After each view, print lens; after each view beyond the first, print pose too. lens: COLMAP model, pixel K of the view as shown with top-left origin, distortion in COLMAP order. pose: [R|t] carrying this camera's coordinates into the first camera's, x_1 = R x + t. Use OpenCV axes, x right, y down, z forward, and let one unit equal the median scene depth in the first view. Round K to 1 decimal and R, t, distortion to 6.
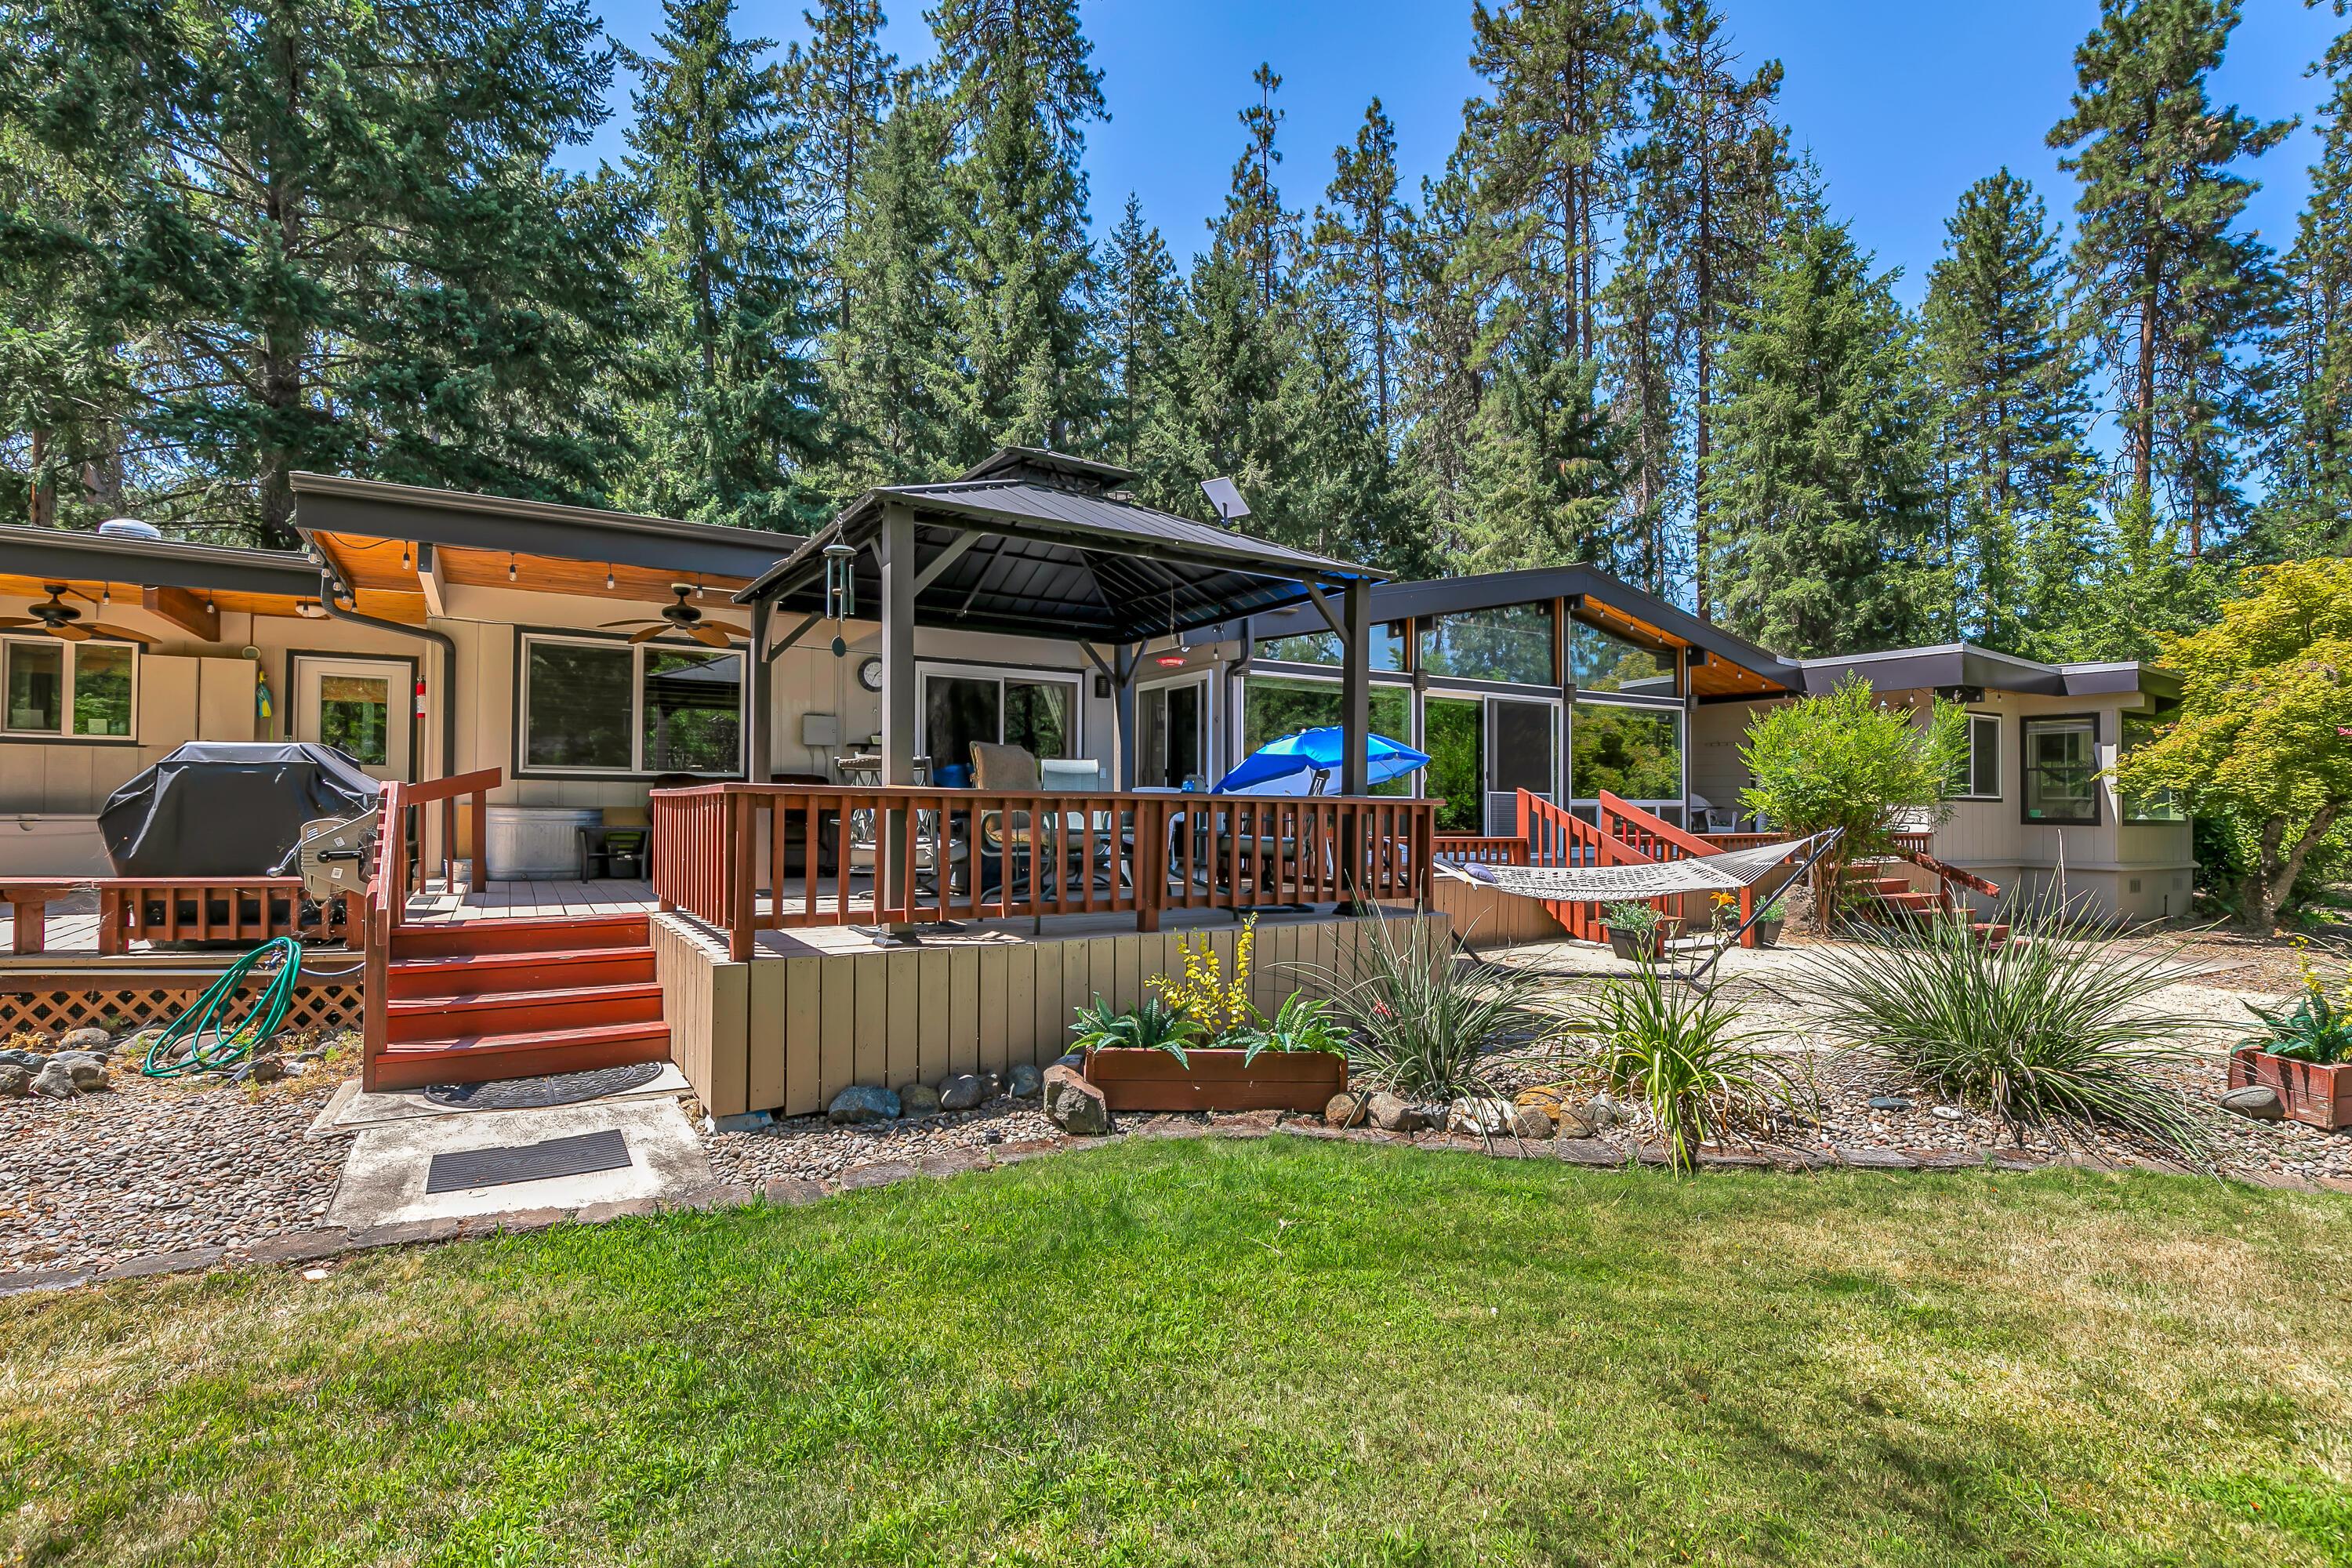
lens RADIAL K [[1105.0, 0, 1174.1], [0, 1105.0, 791.8], [0, 0, 1]] dist [0.005296, -0.000175]
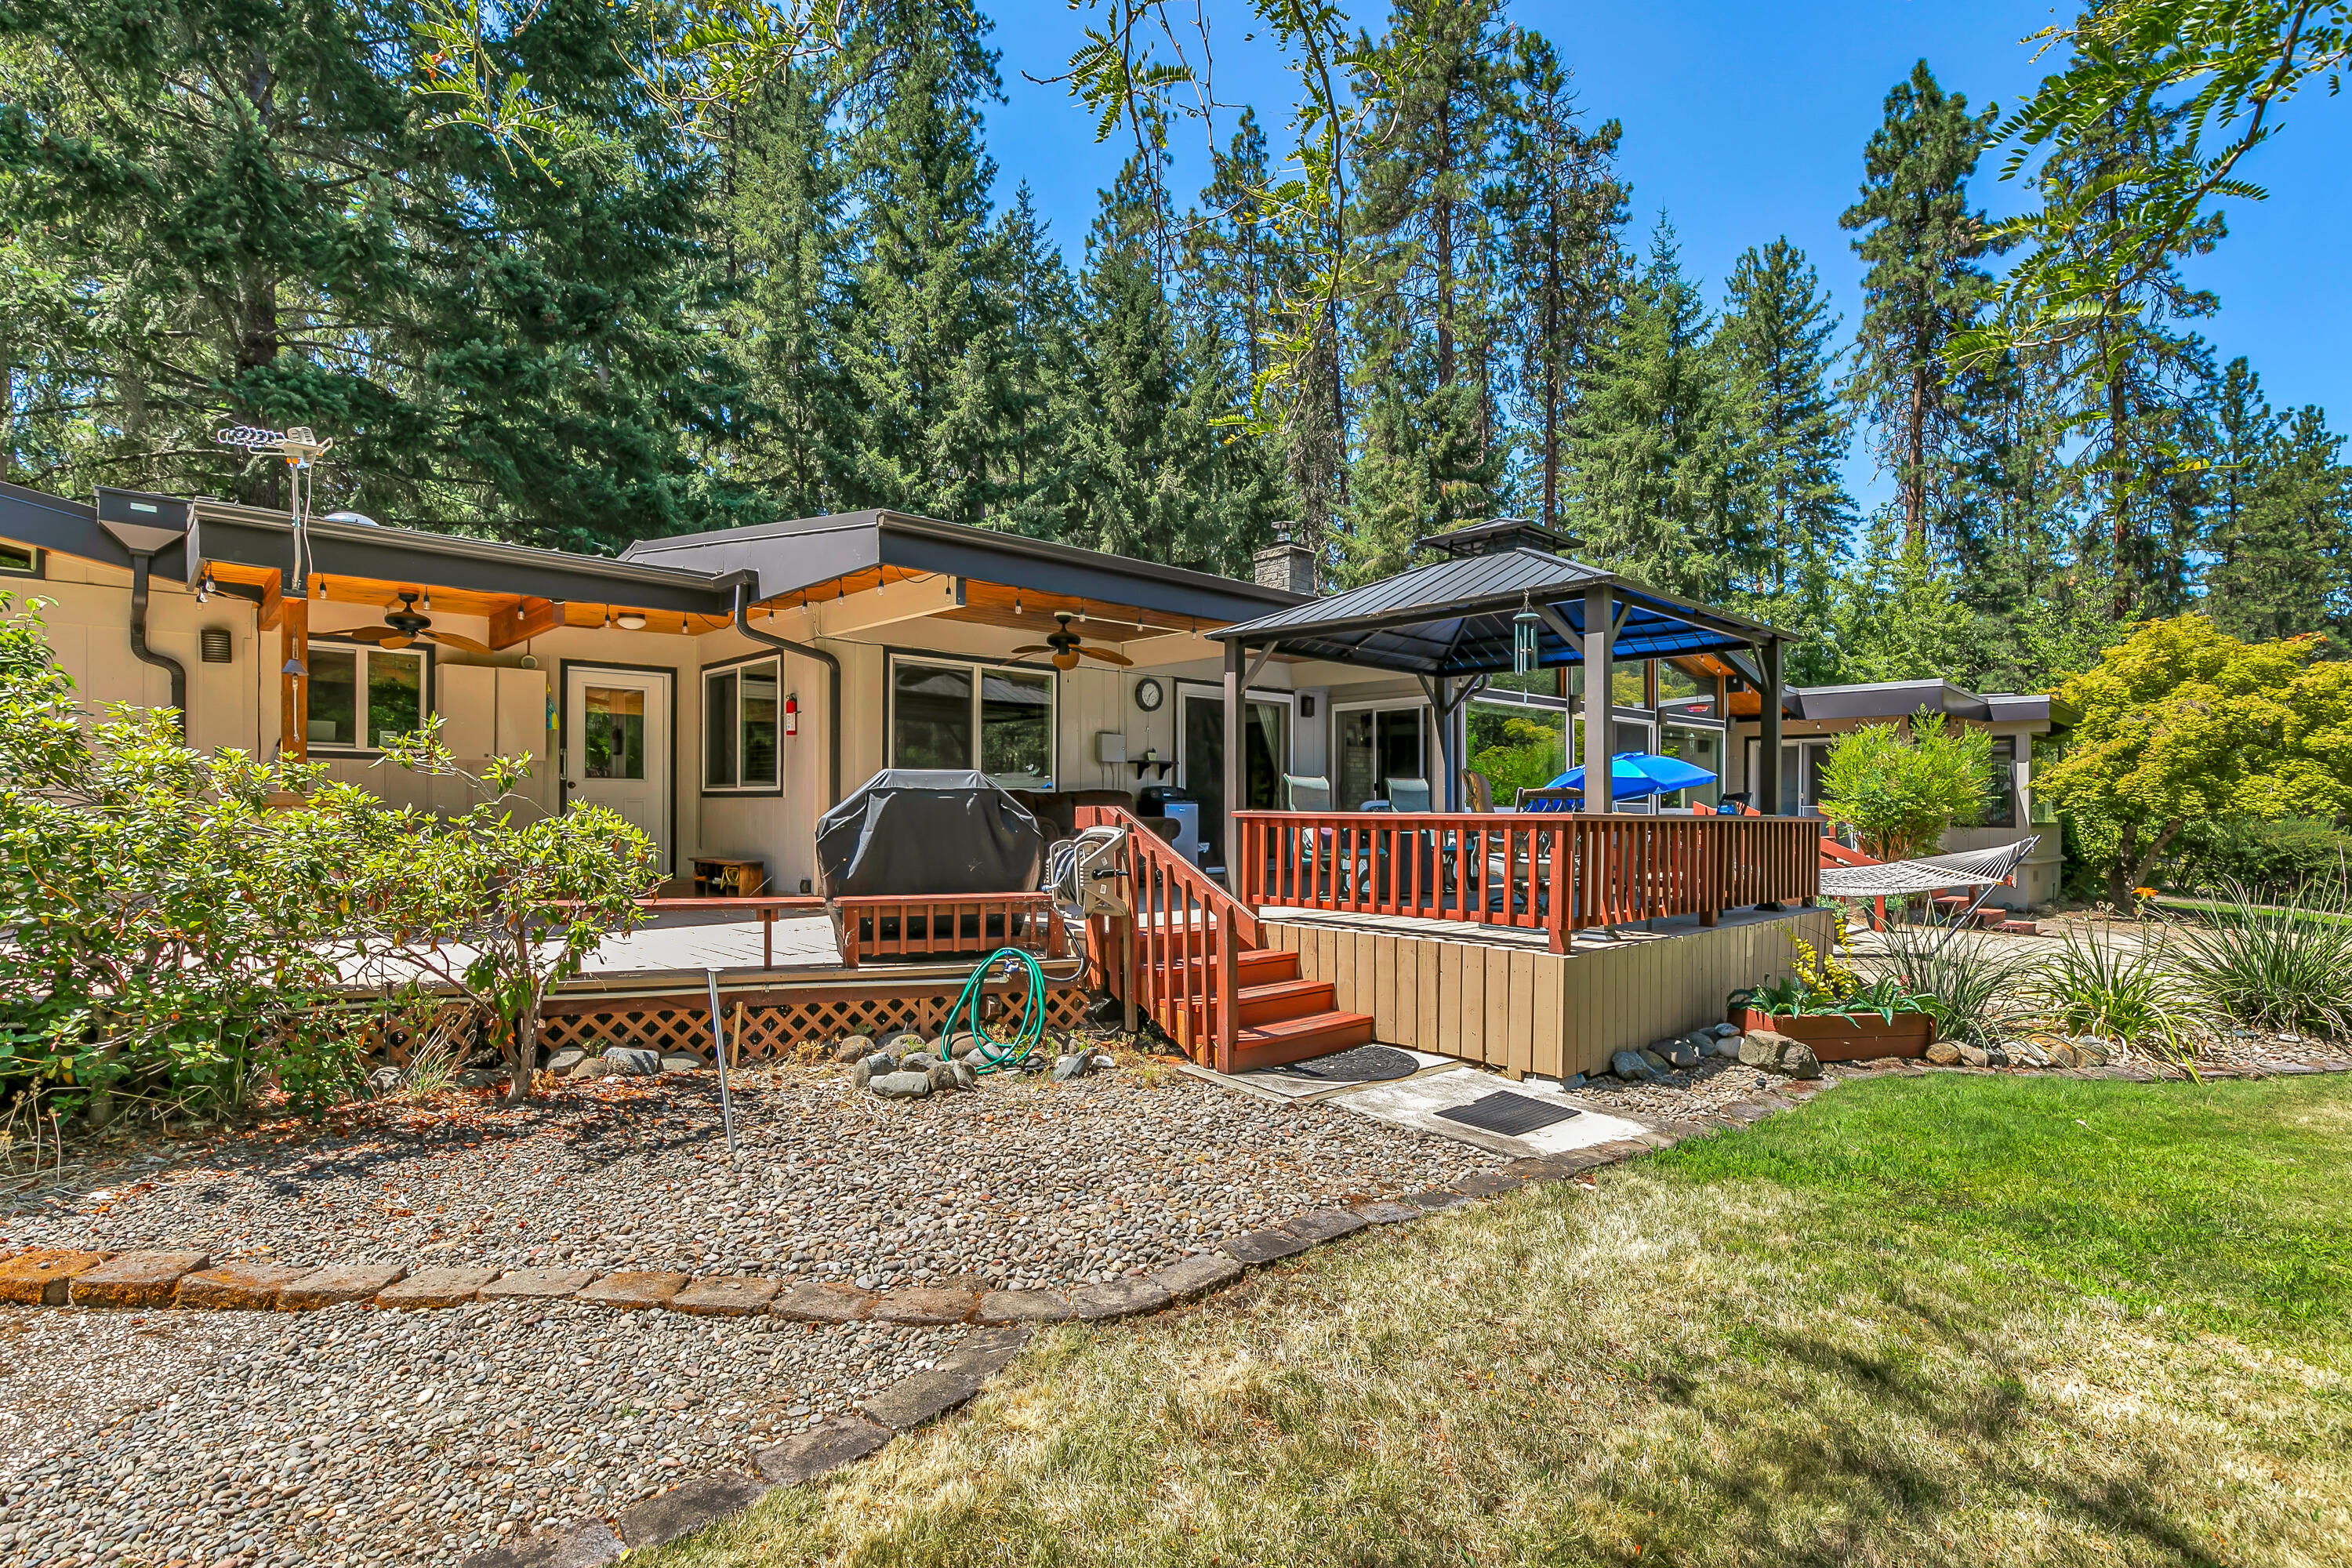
lens RADIAL K [[1135.1, 0, 1175.2], [0, 1135.1, 813.0], [0, 0, 1]] dist [0.005677, -0.000936]
pose [[0.980055, -0.003437, 0.198698, -0.129442], [-0.000332, 0.999821, 0.018935, -0.003735], [-0.198727, -0.018623, 0.979878, -0.020778]]
